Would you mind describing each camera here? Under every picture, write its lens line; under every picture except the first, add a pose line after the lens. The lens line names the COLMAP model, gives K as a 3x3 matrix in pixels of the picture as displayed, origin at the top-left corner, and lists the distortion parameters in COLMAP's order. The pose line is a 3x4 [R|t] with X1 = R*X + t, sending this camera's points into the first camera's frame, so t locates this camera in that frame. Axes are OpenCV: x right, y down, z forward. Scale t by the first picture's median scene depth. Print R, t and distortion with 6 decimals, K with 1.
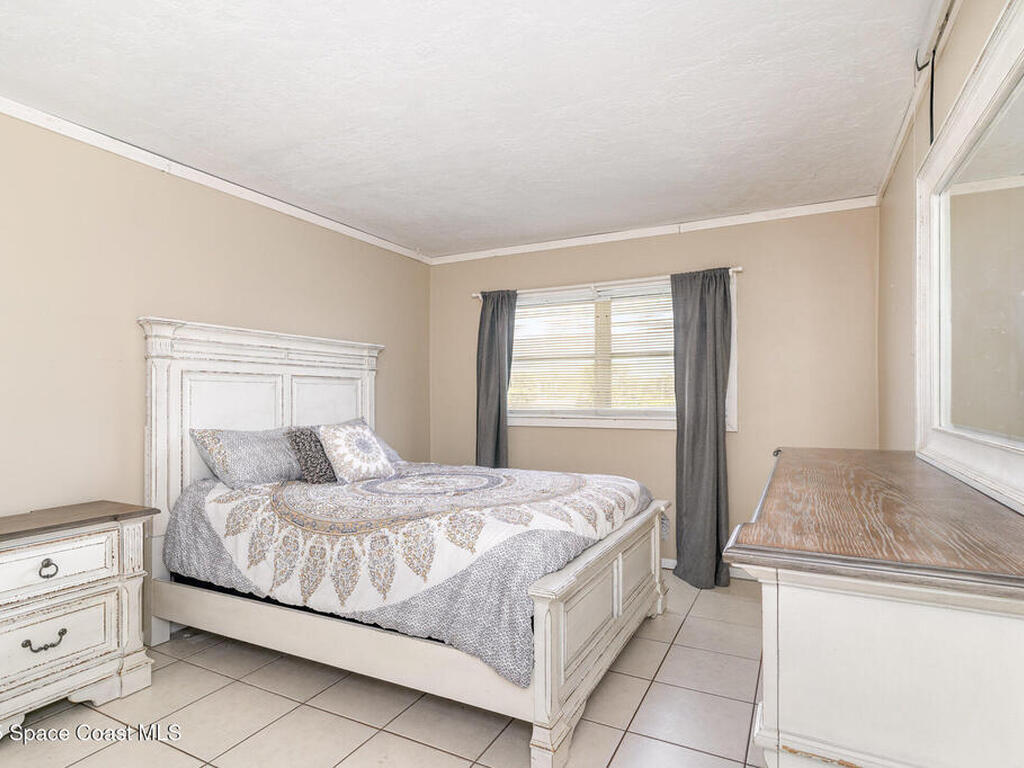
lens RADIAL K [[550.2, 0, 509.1], [0, 550.2, 393.0], [0, 0, 1]] dist [-0.001927, 0.000386]
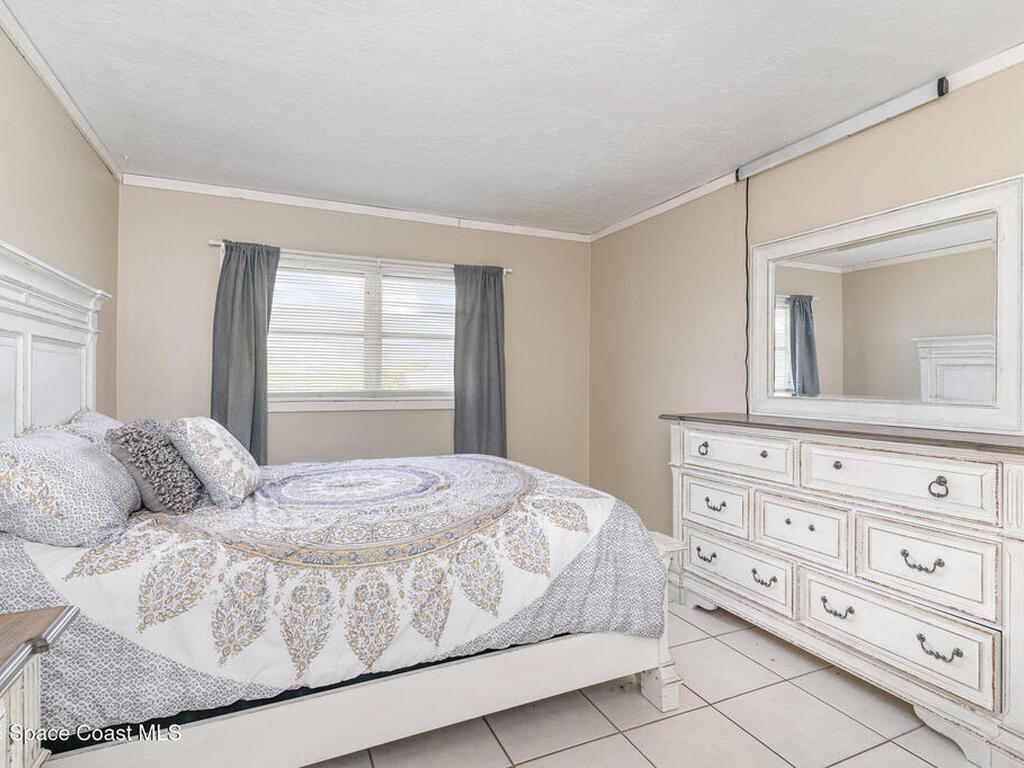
lens RADIAL K [[553.2, 0, 515.0], [0, 553.2, 366.6], [0, 0, 1]] dist [0.001242, 0.000199]
pose [[0.618599, 0.022535, 0.785384, -0.480691], [-0.011786, 0.999742, -0.019403, 0.004102], [-0.785619, 0.002746, 0.618705, 0.242383]]
